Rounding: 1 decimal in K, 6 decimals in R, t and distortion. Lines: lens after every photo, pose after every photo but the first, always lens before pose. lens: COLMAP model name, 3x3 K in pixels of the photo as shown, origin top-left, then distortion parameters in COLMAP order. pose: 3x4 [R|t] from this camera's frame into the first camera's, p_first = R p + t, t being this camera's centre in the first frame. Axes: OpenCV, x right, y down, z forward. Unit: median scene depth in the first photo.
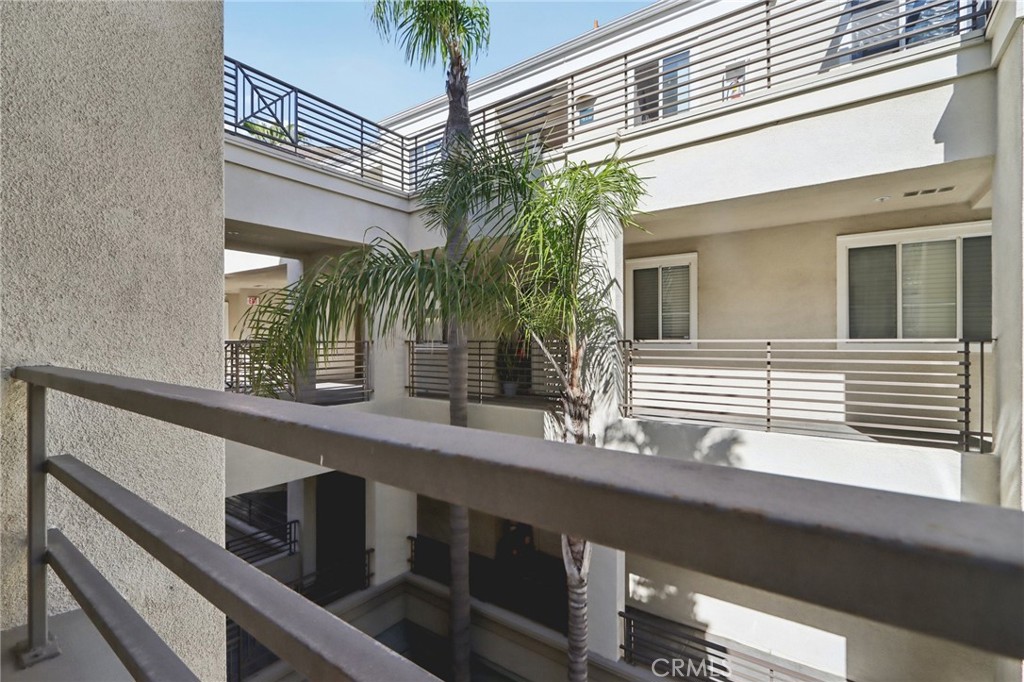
lens RADIAL K [[475.8, 0, 505.2], [0, 475.8, 339.2], [0, 0, 1]] dist [-0.001316, -0.001039]
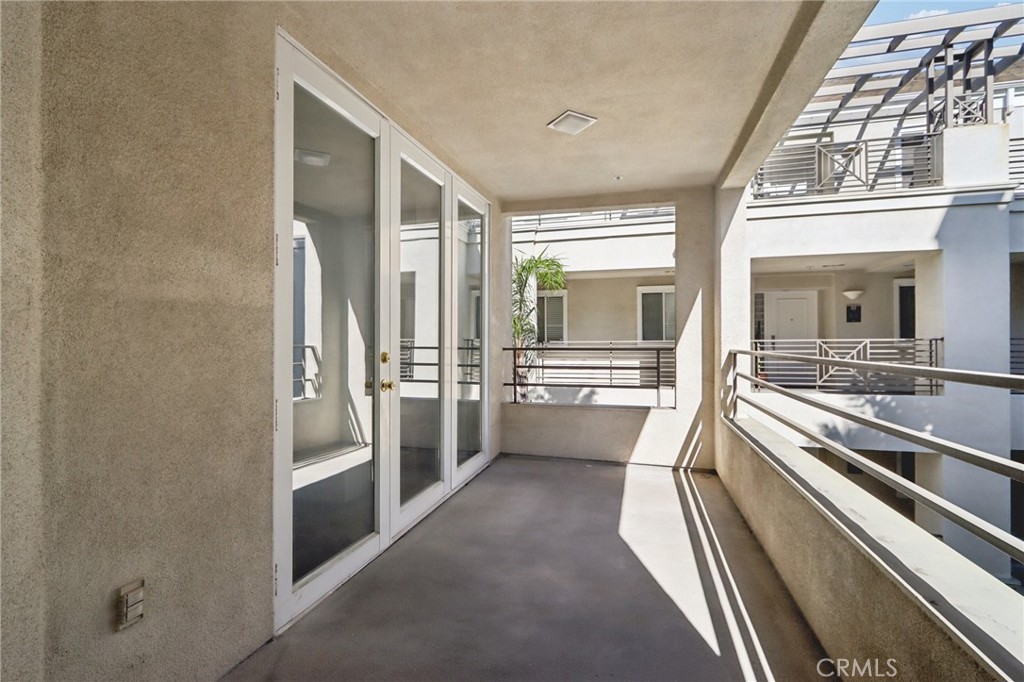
lens RADIAL K [[475.8, 0, 515.7], [0, 475.8, 342.5], [0, 0, 1]] dist [-0.001316, -0.001039]
pose [[0.929333, -0.005496, 0.369203, -0.483481], [0.003008, 0.999969, 0.007313, -0.008306], [-0.369231, -0.005685, 0.929320, -0.625733]]
